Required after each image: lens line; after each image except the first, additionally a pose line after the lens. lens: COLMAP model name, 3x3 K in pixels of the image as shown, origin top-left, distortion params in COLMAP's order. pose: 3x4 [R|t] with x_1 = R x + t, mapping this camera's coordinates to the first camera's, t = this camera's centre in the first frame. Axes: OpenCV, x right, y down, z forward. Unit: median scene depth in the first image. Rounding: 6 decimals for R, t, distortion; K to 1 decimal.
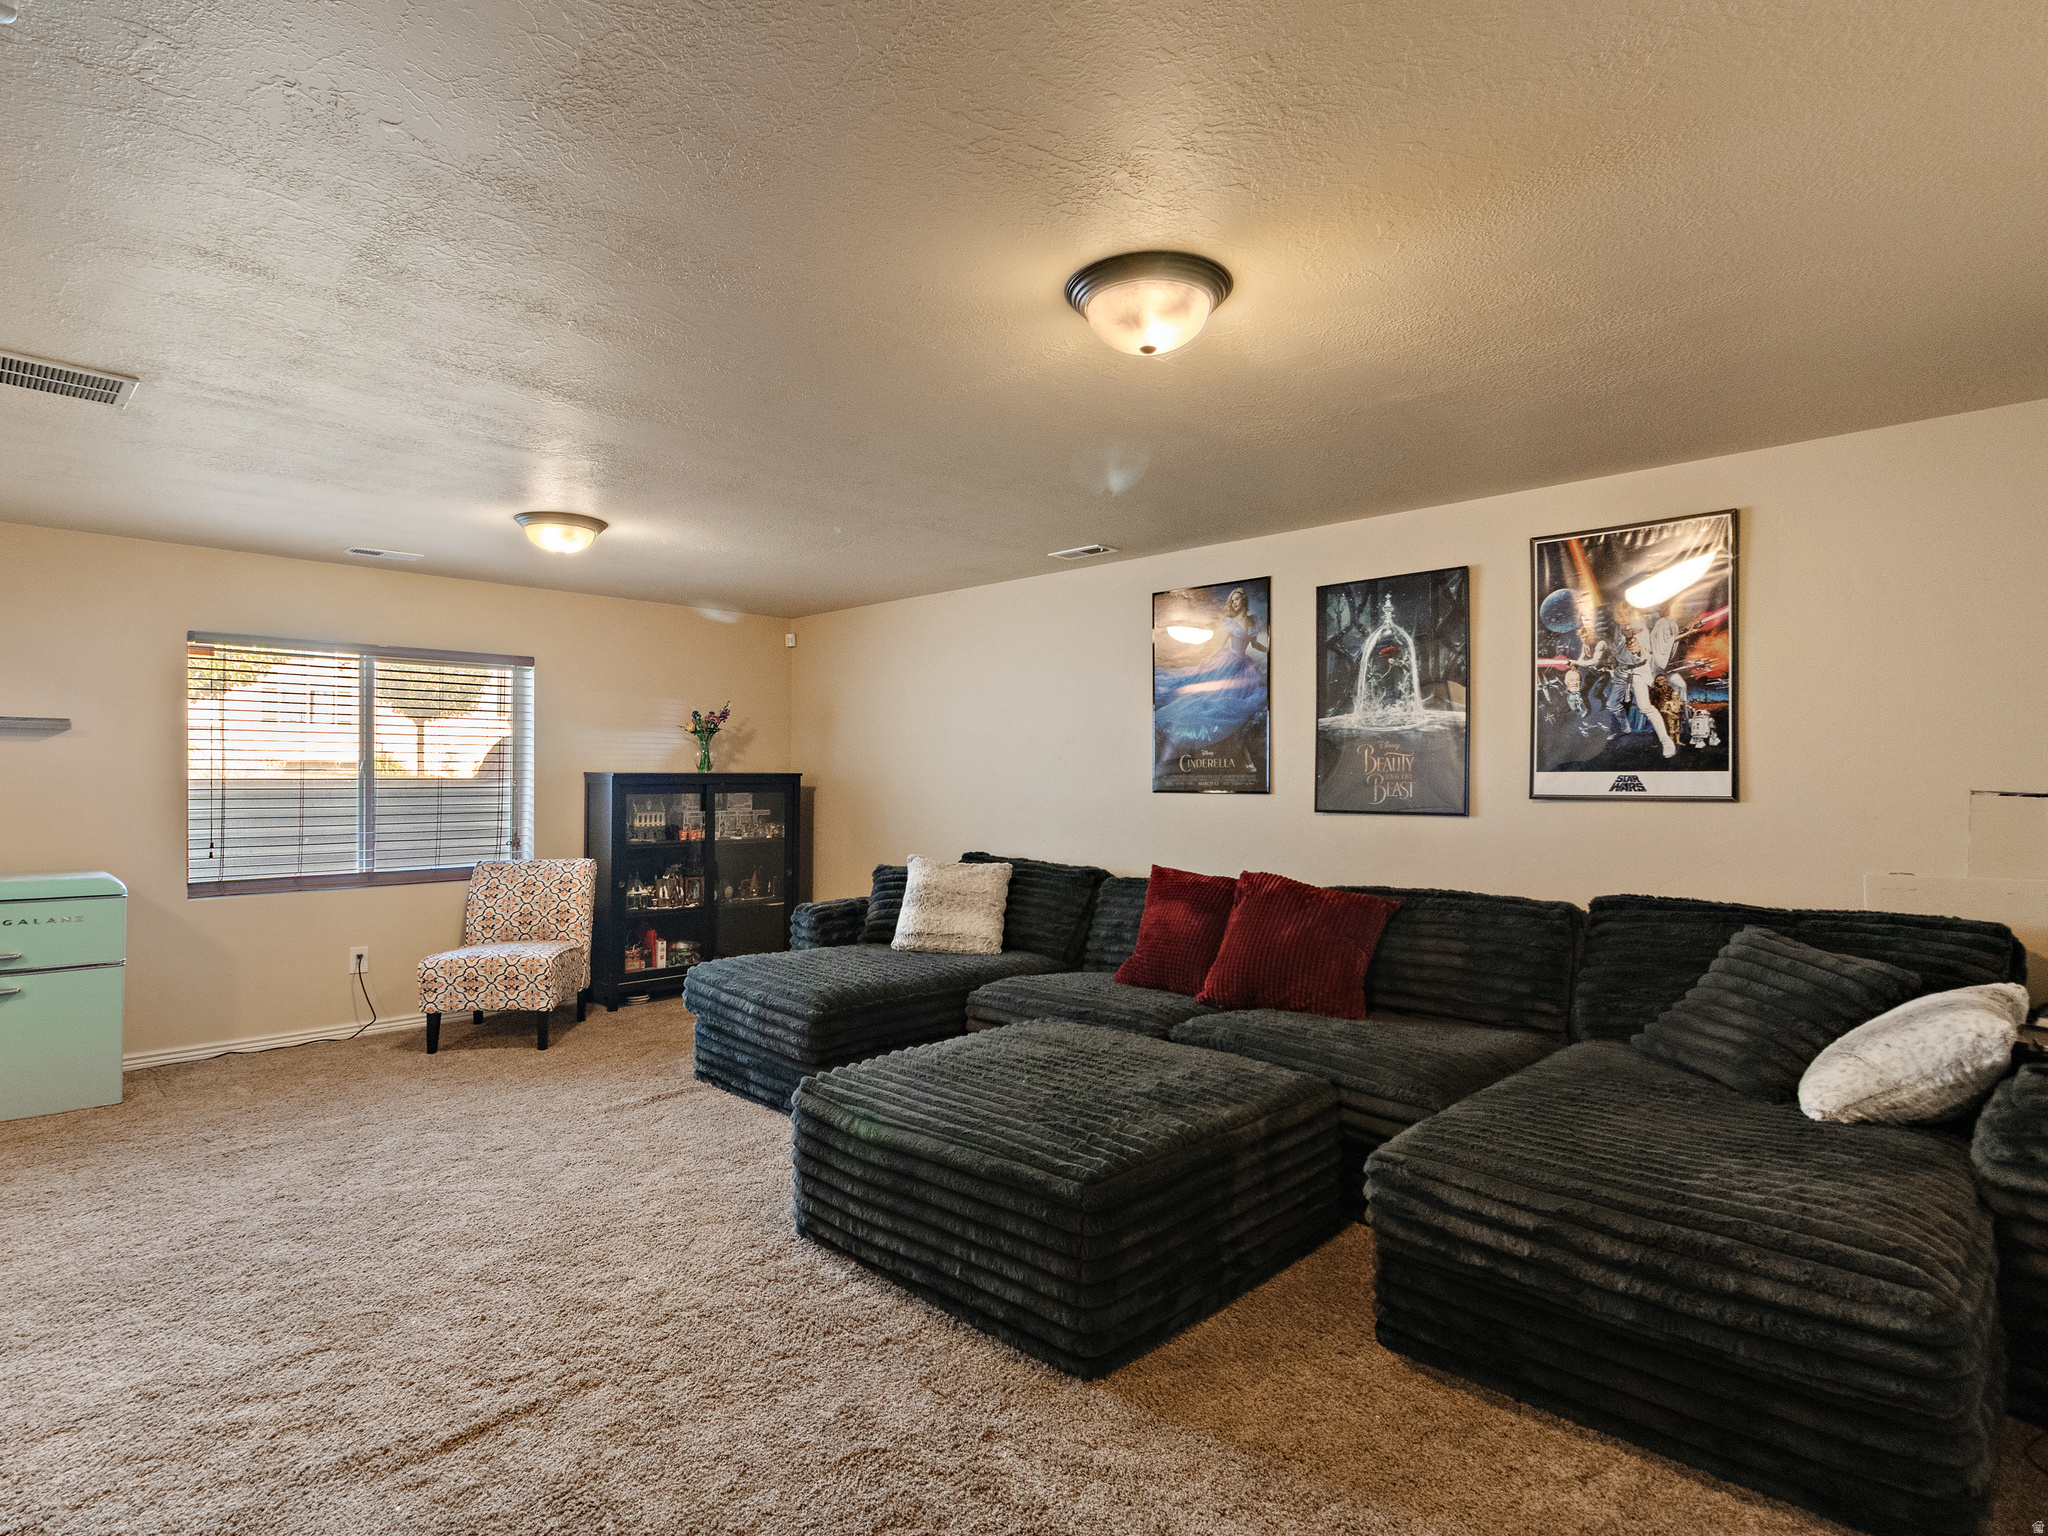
lens RADIAL K [[1075.7, 0, 1031.4], [0, 1075.7, 741.4], [0, 0, 1]] dist [-0.001759, -0.000348]
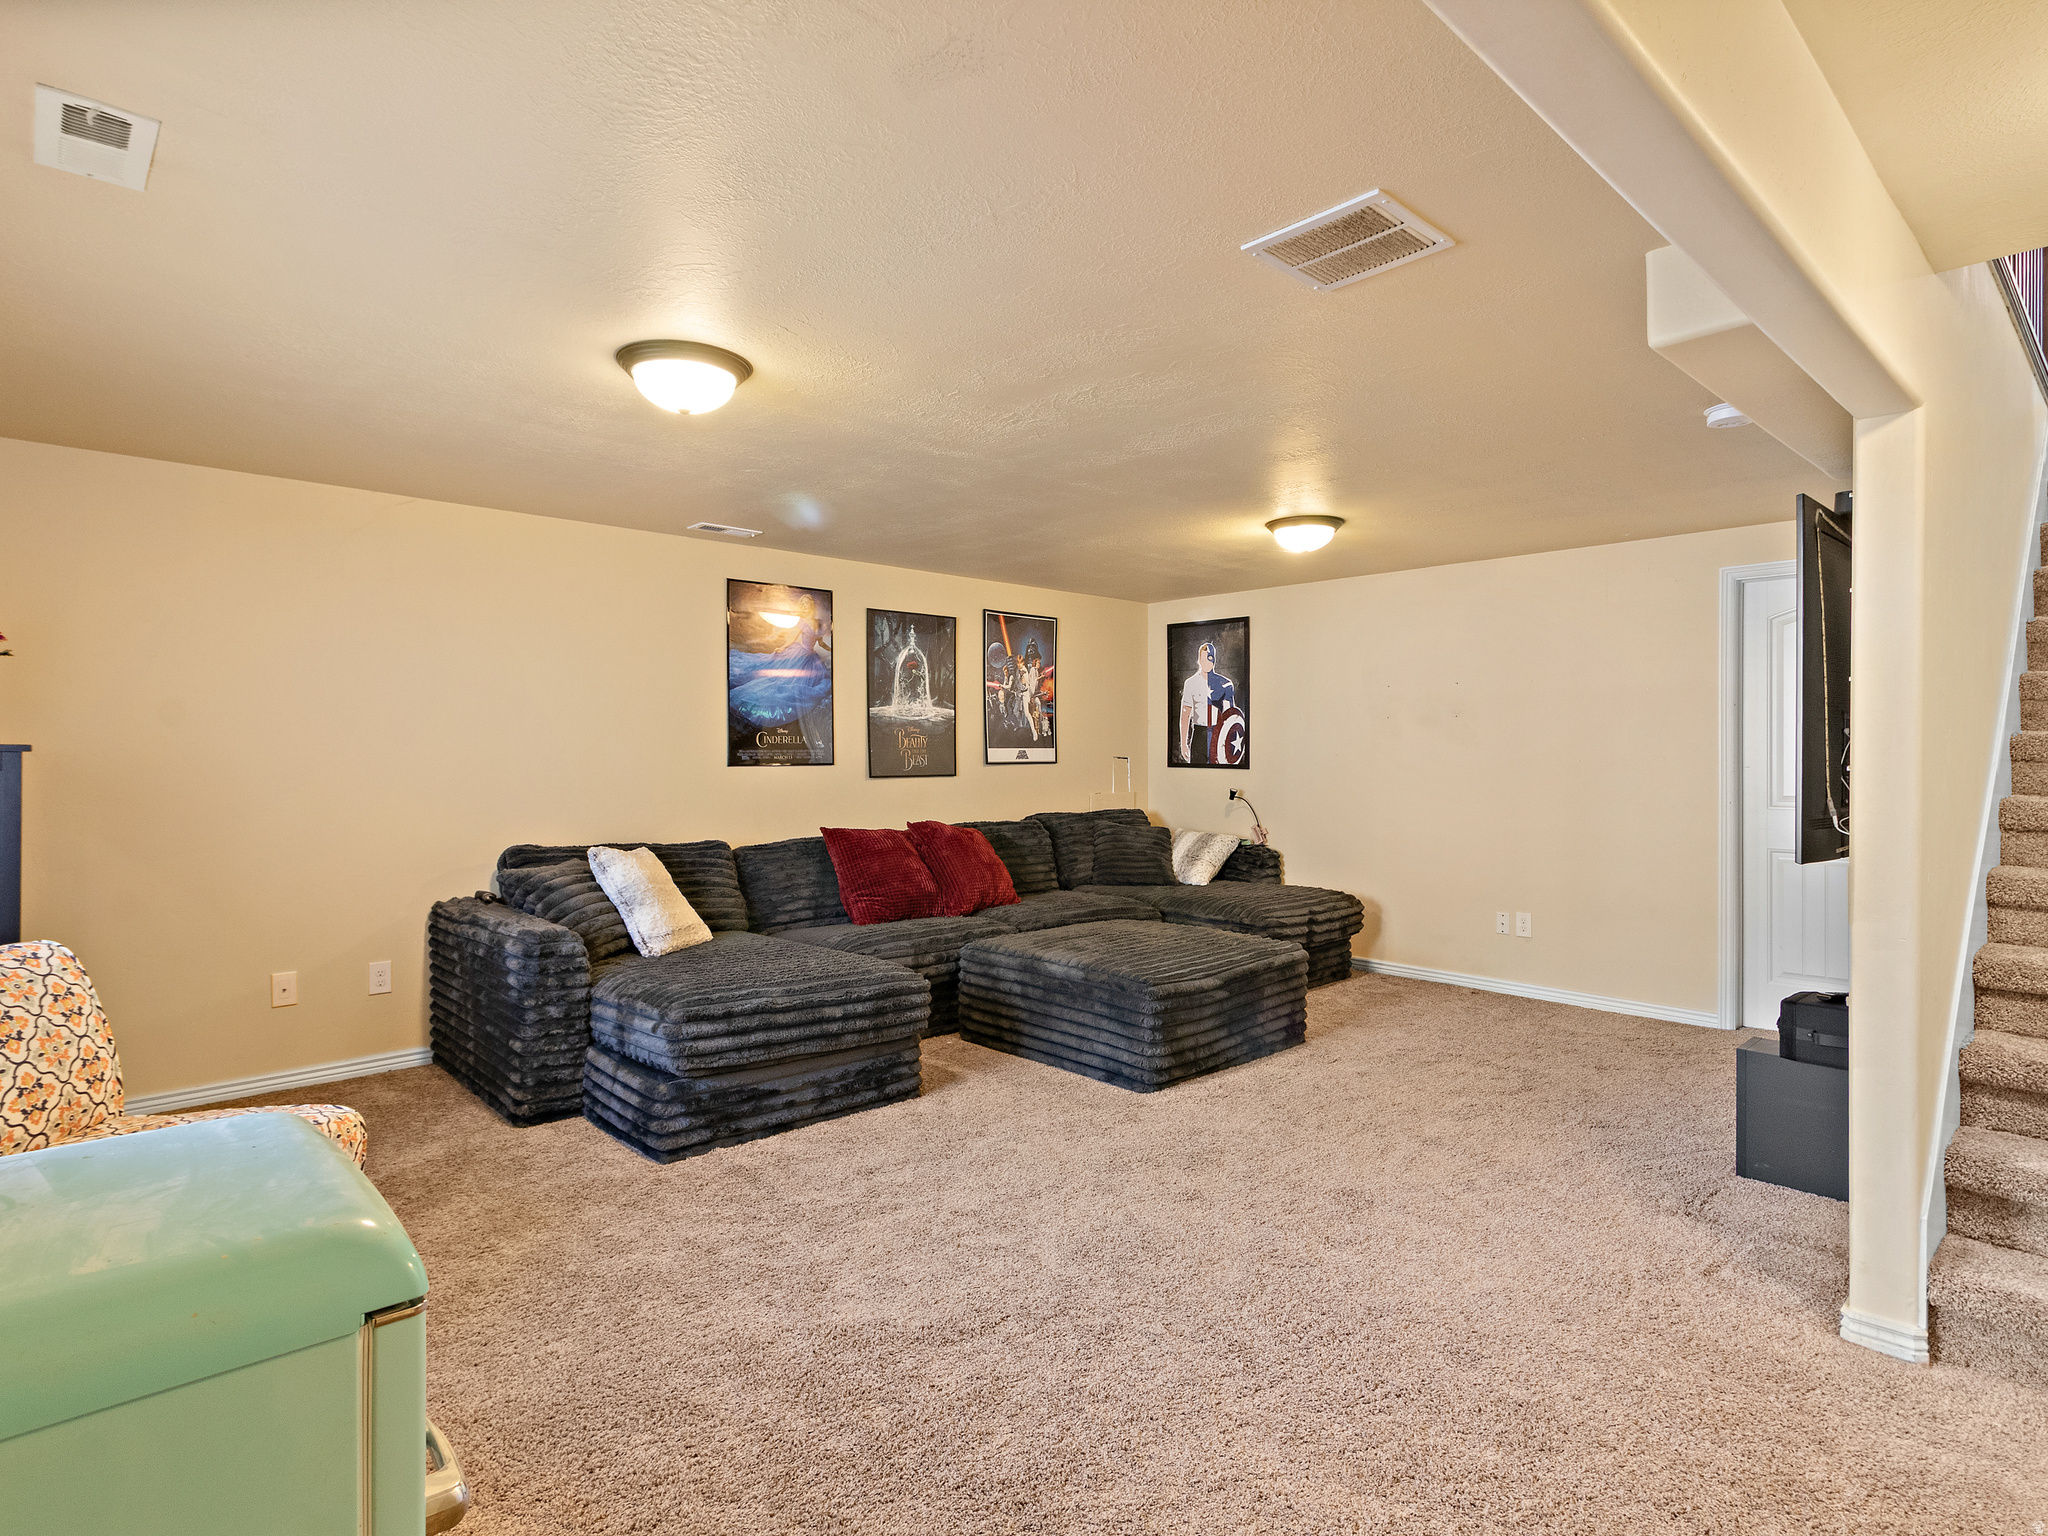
lens RADIAL K [[1075.7, 0, 1031.4], [0, 1075.7, 741.4], [0, 0, 1]] dist [-0.001759, -0.000348]
pose [[0.046573, 0.009120, 0.998873, -1.099994], [-0.030353, 0.999509, -0.007710, 0.025758], [-0.998454, -0.029960, 0.046827, 0.767079]]
